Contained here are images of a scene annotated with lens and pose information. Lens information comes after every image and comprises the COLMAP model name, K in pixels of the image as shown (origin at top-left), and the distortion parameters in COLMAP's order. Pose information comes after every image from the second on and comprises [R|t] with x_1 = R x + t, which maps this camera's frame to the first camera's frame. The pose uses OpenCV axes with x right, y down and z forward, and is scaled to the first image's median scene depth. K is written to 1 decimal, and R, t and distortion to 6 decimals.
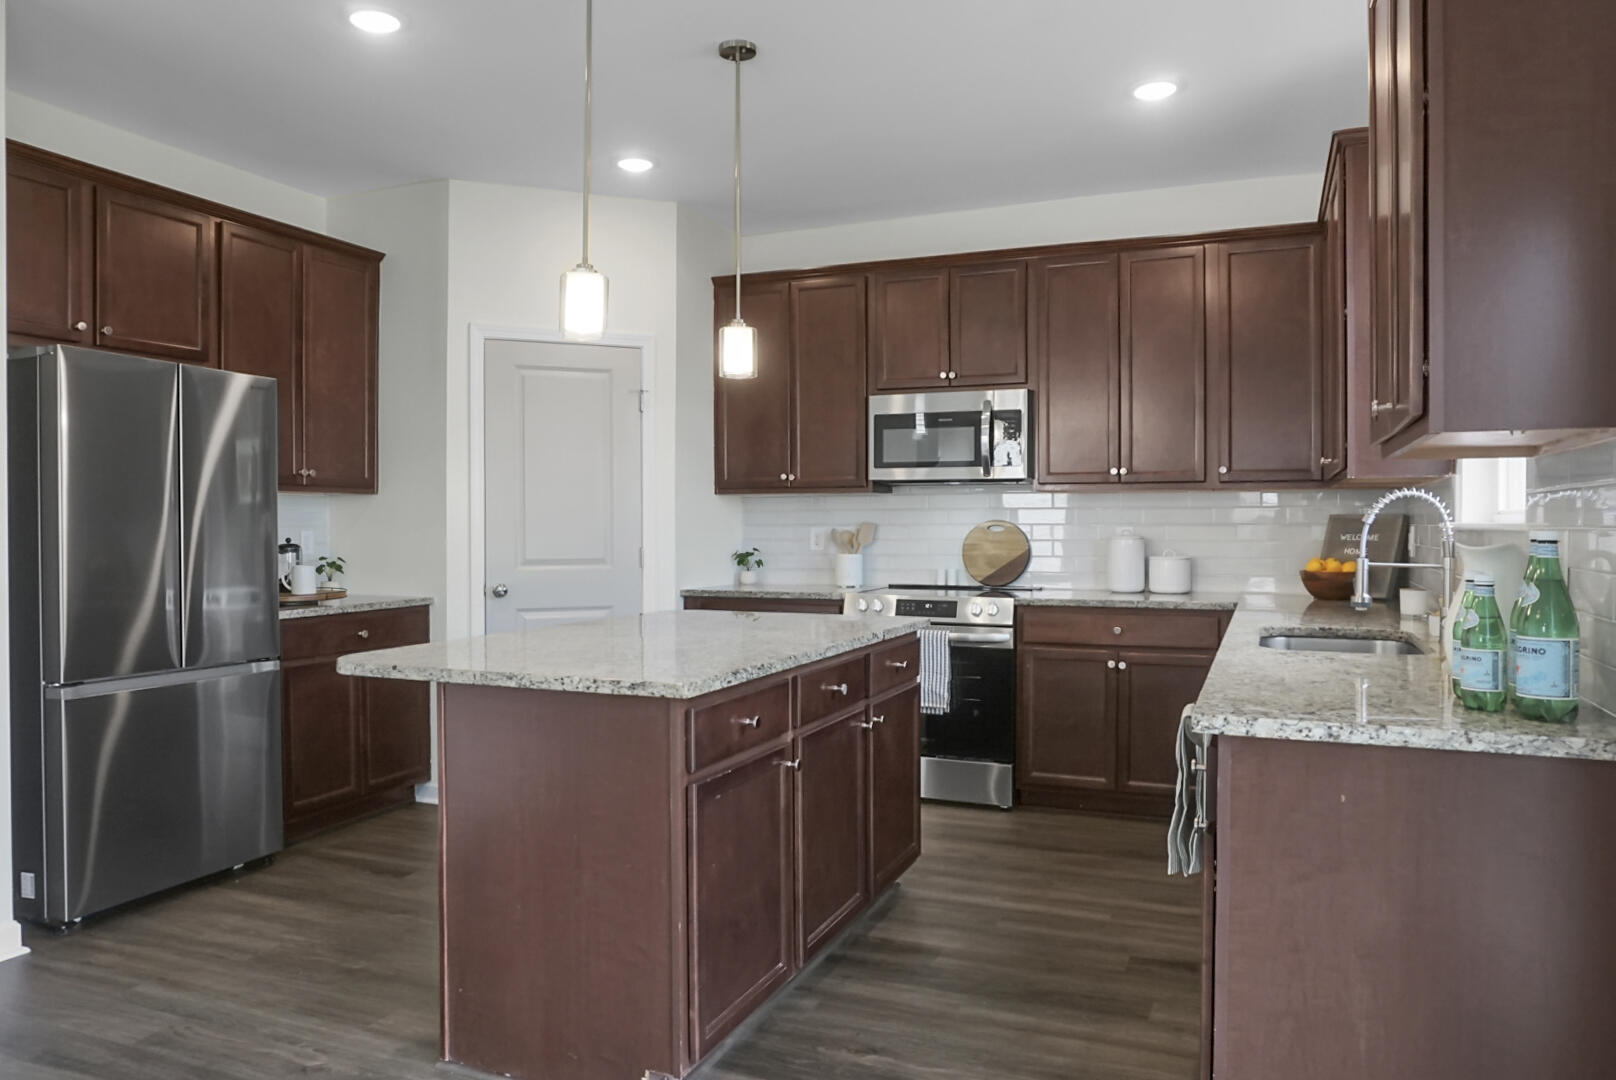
lens RADIAL K [[1109.1, 0, 808.0], [0, 1109.1, 540.0], [0, 0, 1]] dist [-0.026486, 0.000271]
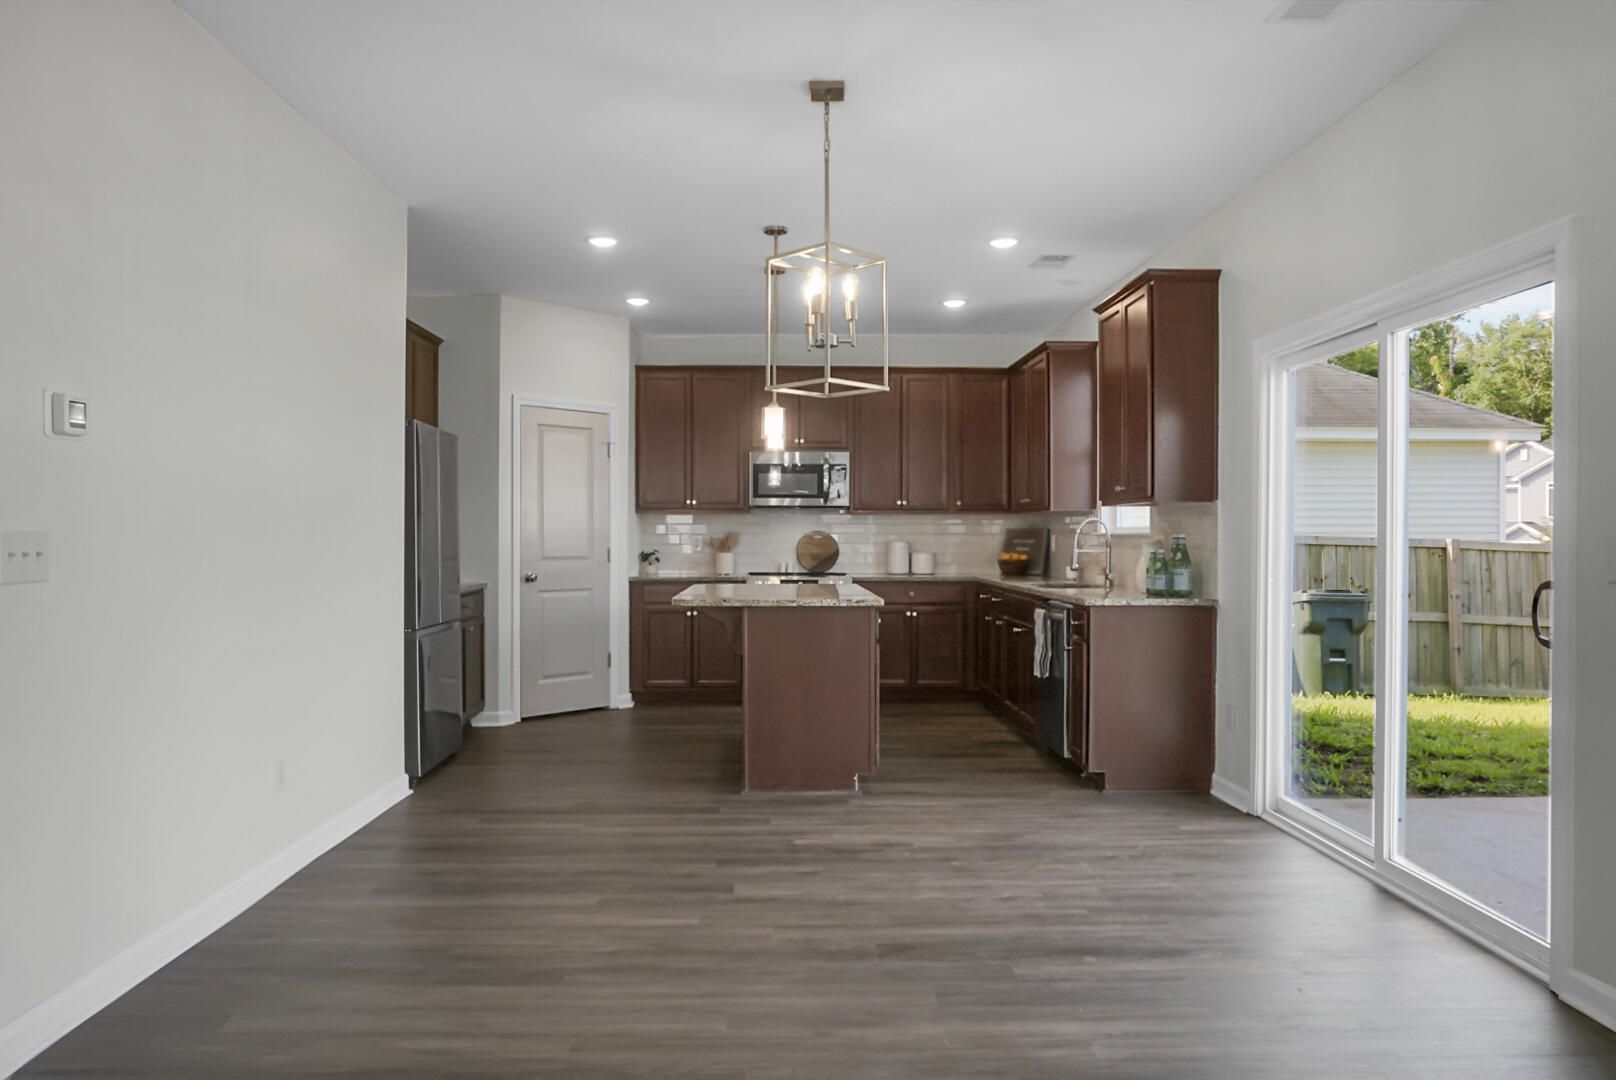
lens RADIAL K [[1109.1, 0, 808.0], [0, 1109.1, 540.0], [0, 0, 1]] dist [-0.026486, 0.000271]
pose [[0.909209, -0.000024, 0.416340, -0.547042], [0.004112, 0.999952, -0.008921, 0.010011], [-0.416320, 0.009823, 0.909165, -0.479460]]
